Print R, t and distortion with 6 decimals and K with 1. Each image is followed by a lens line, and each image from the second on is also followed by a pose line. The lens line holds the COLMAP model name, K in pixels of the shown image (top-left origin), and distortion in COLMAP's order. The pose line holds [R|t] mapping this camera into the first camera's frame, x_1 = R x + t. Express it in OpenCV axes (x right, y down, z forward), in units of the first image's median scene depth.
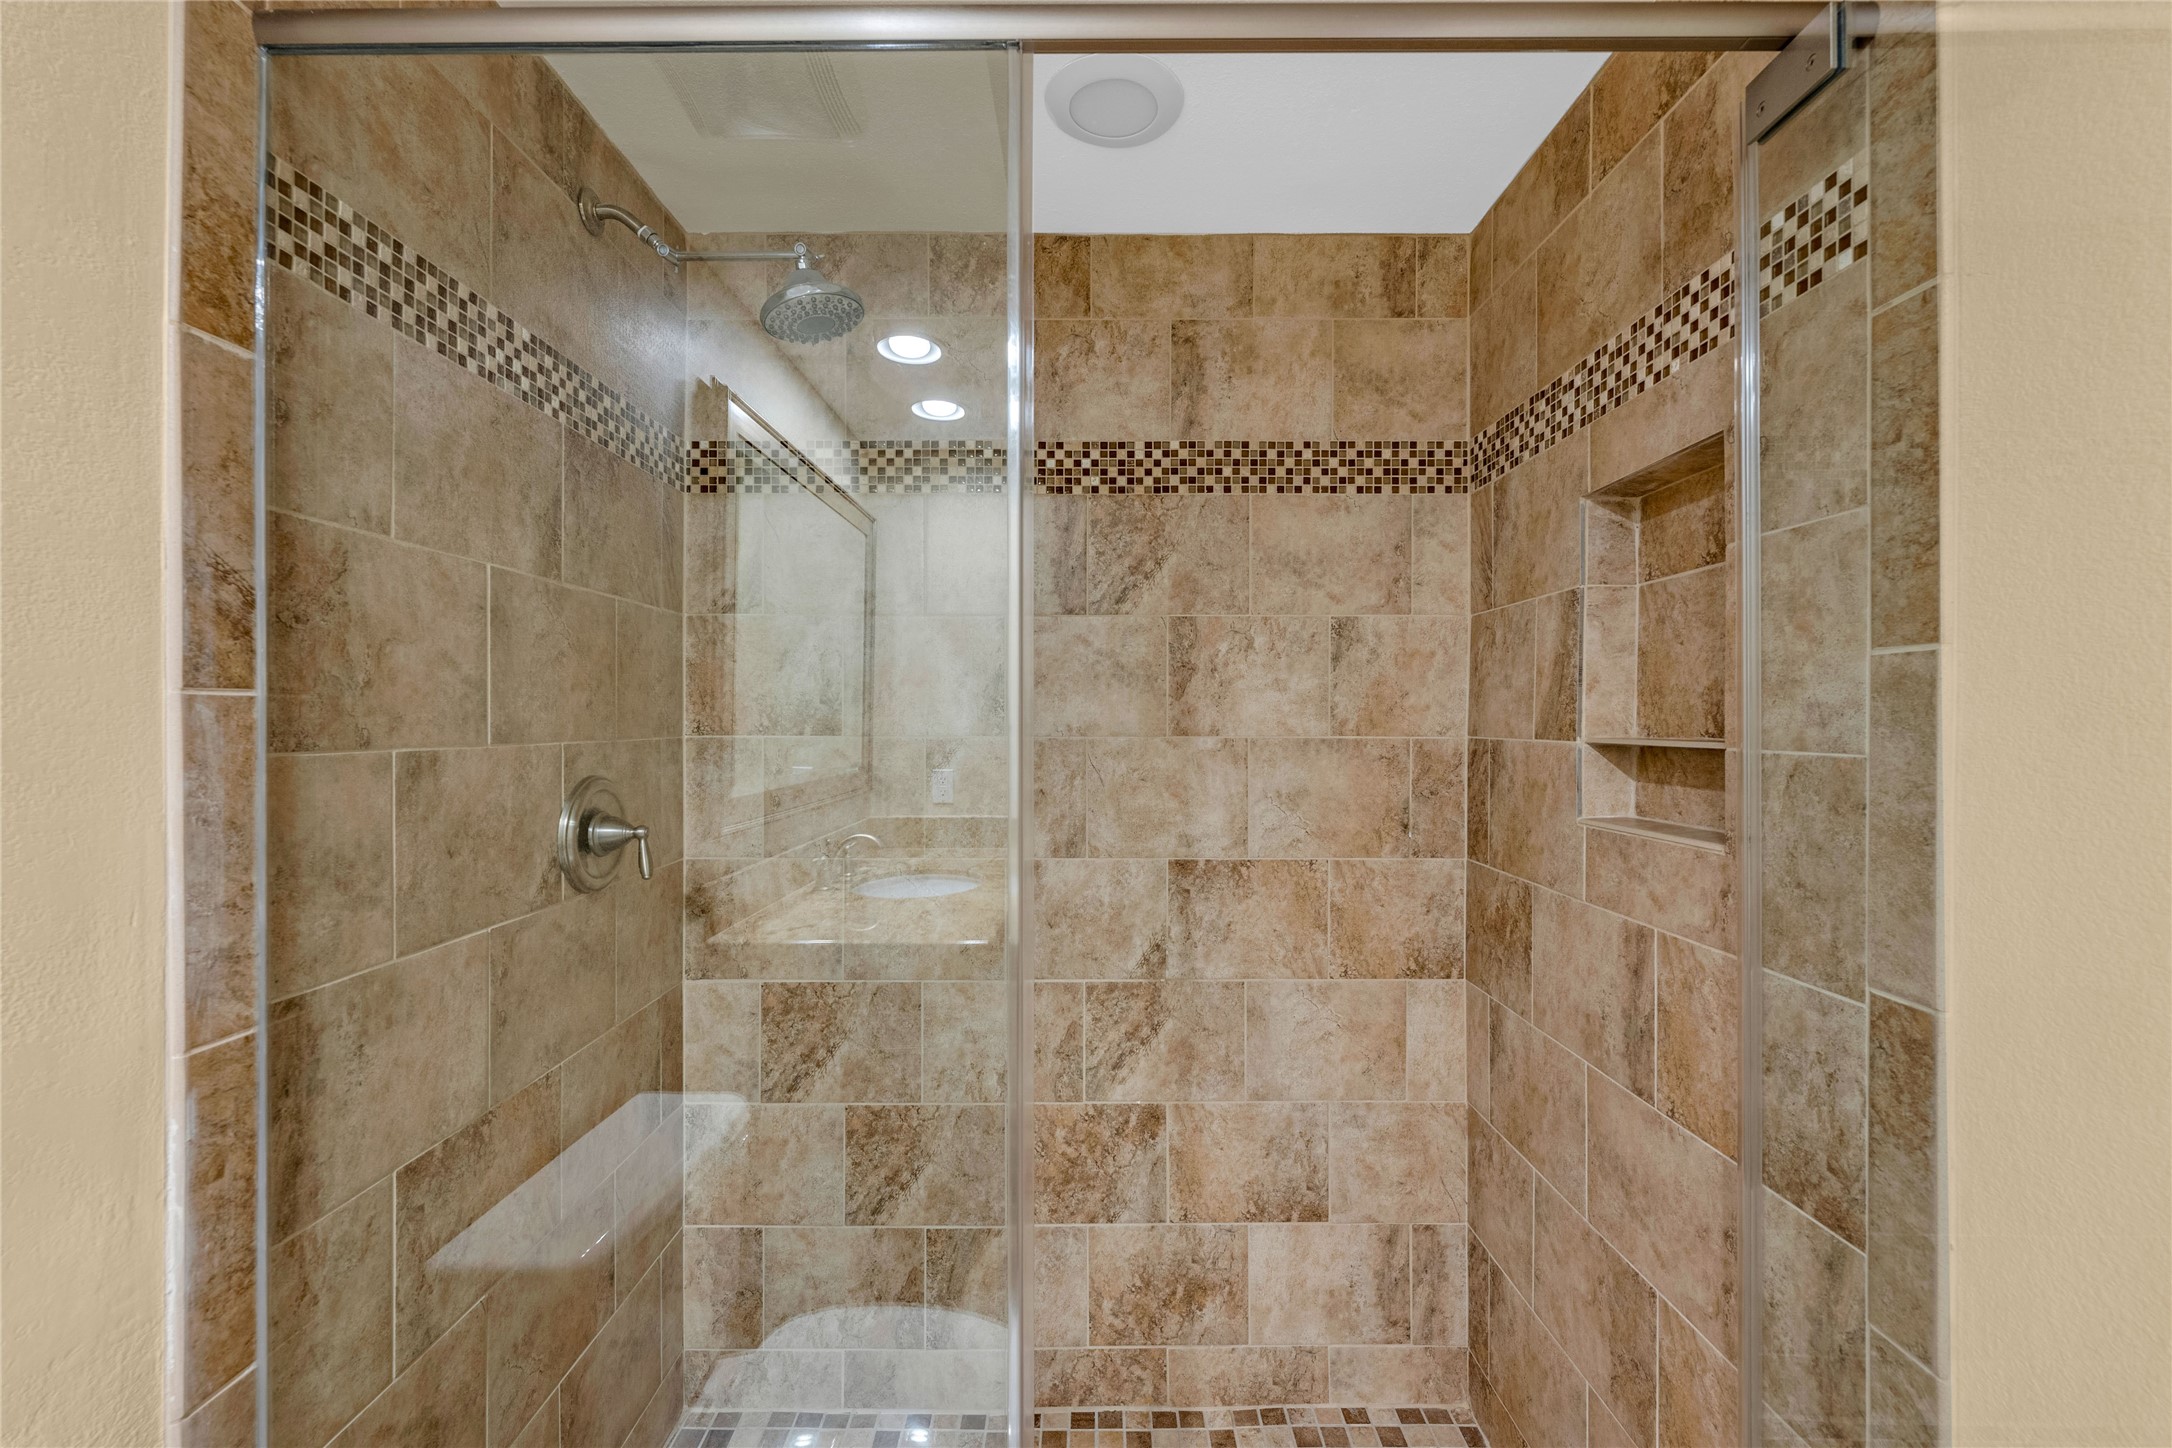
lens RADIAL K [[867.7, 0, 1090.8], [0, 867.7, 718.0], [0, 0, 1]] dist [0.001690, -0.000280]
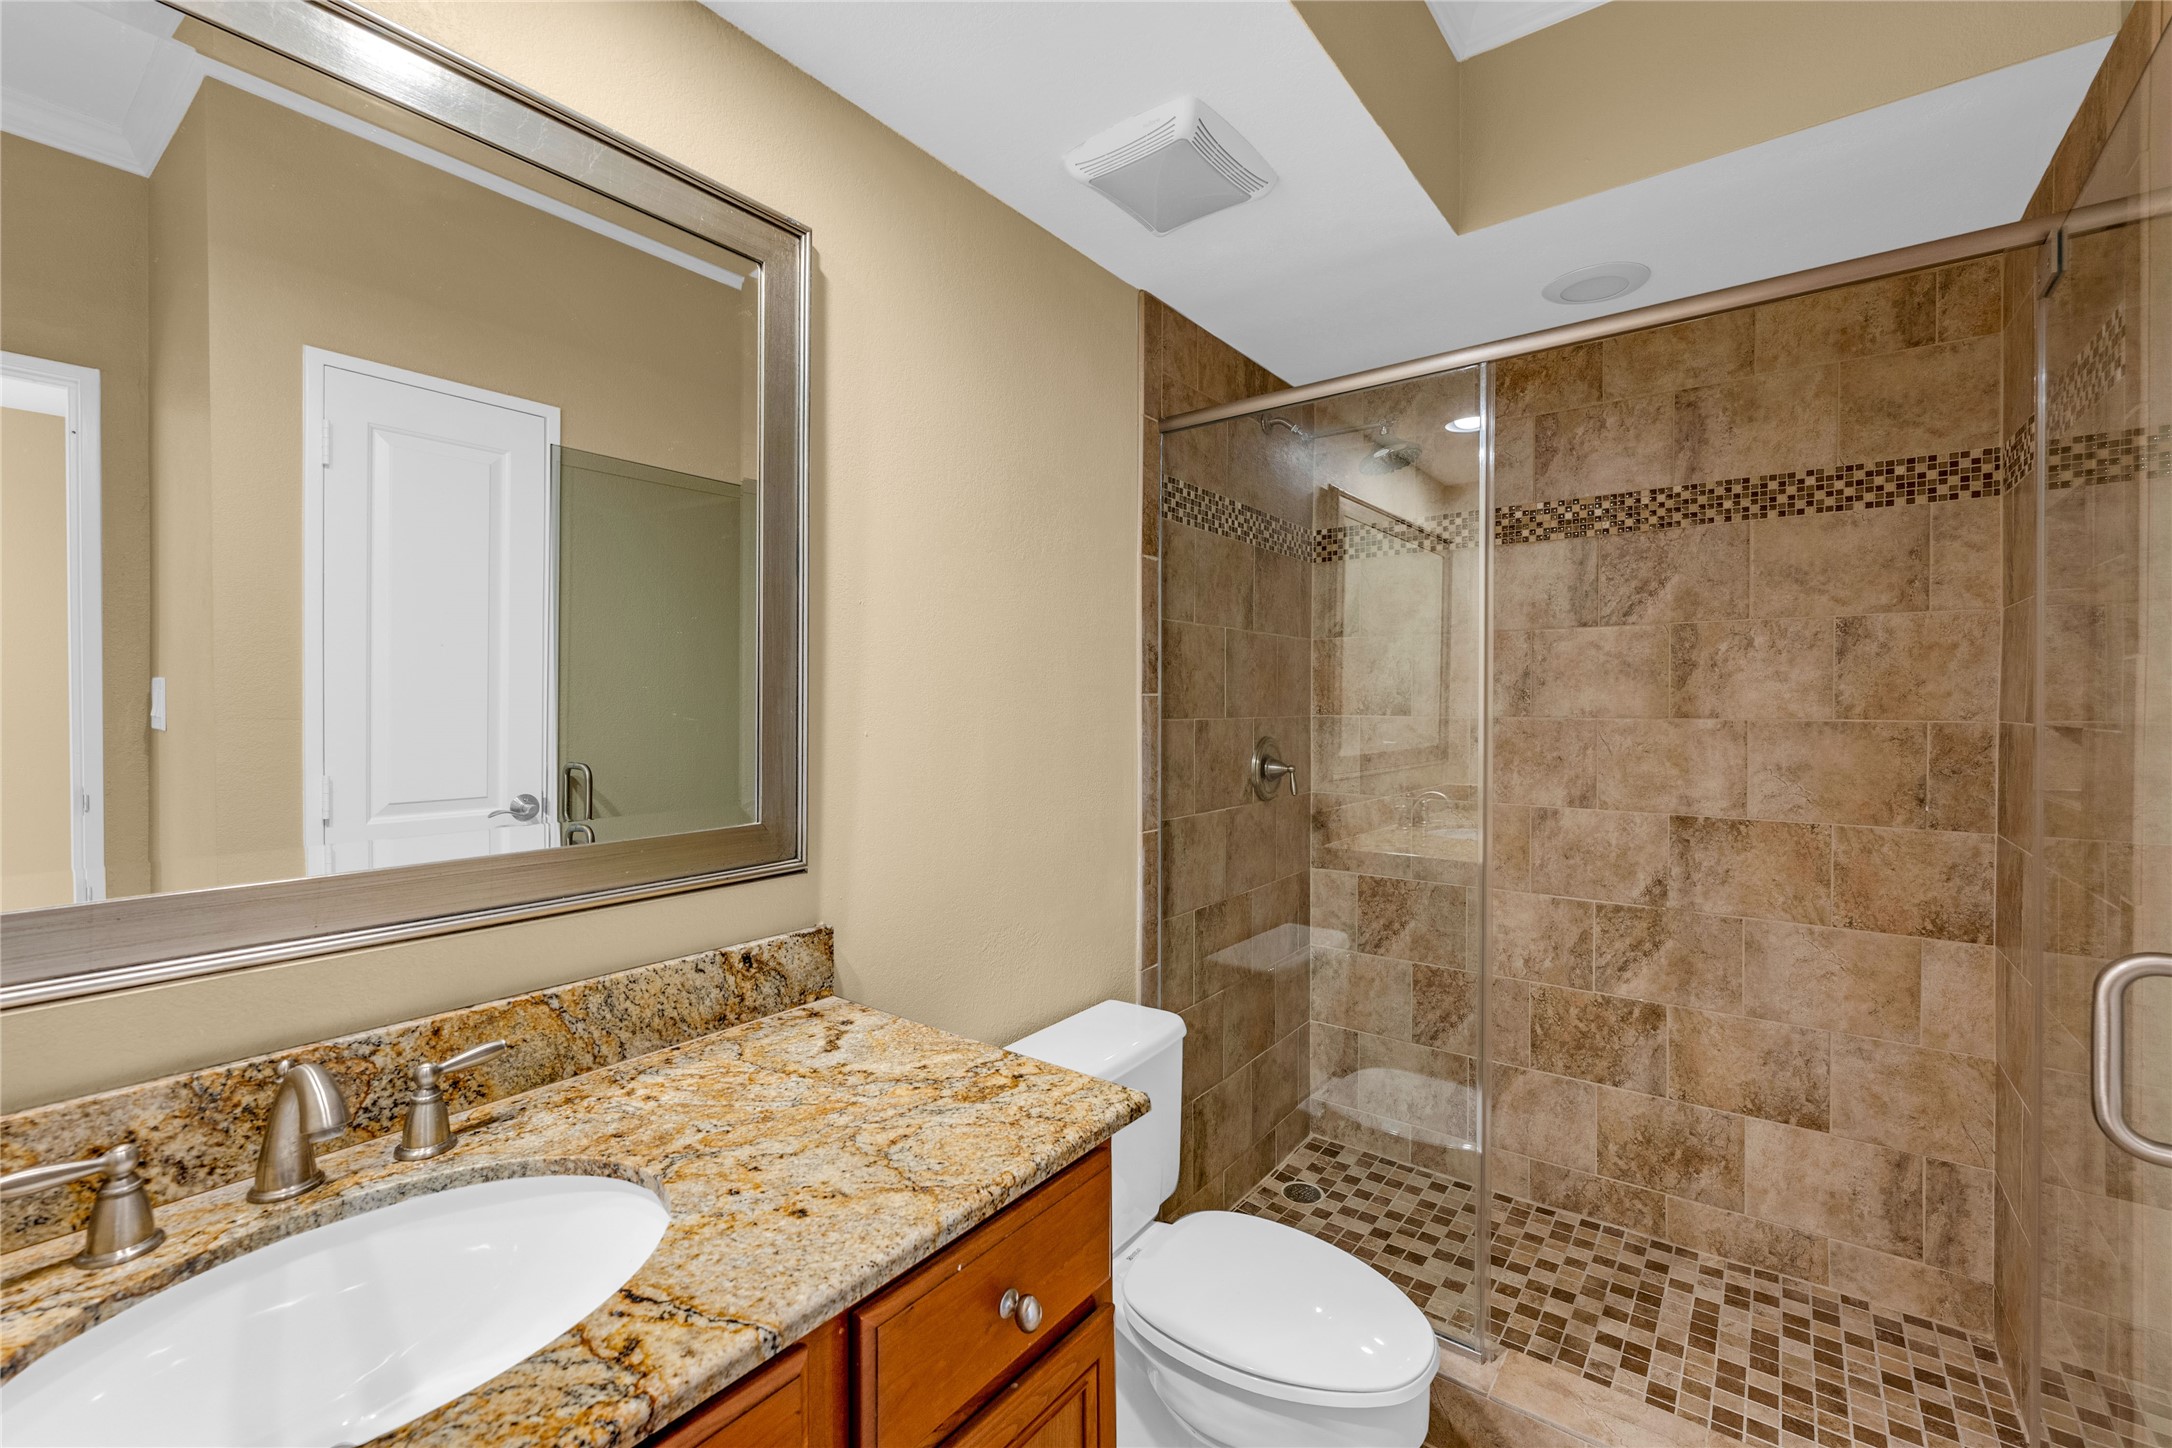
lens RADIAL K [[867.7, 0, 1090.8], [0, 867.7, 718.0], [0, 0, 1]] dist [0.001690, -0.000280]
pose [[0.786308, 0.009790, -0.617757, 0.209942], [0.001097, 0.999851, 0.017241, -0.002261], [0.617833, -0.014234, 0.786180, -0.534870]]
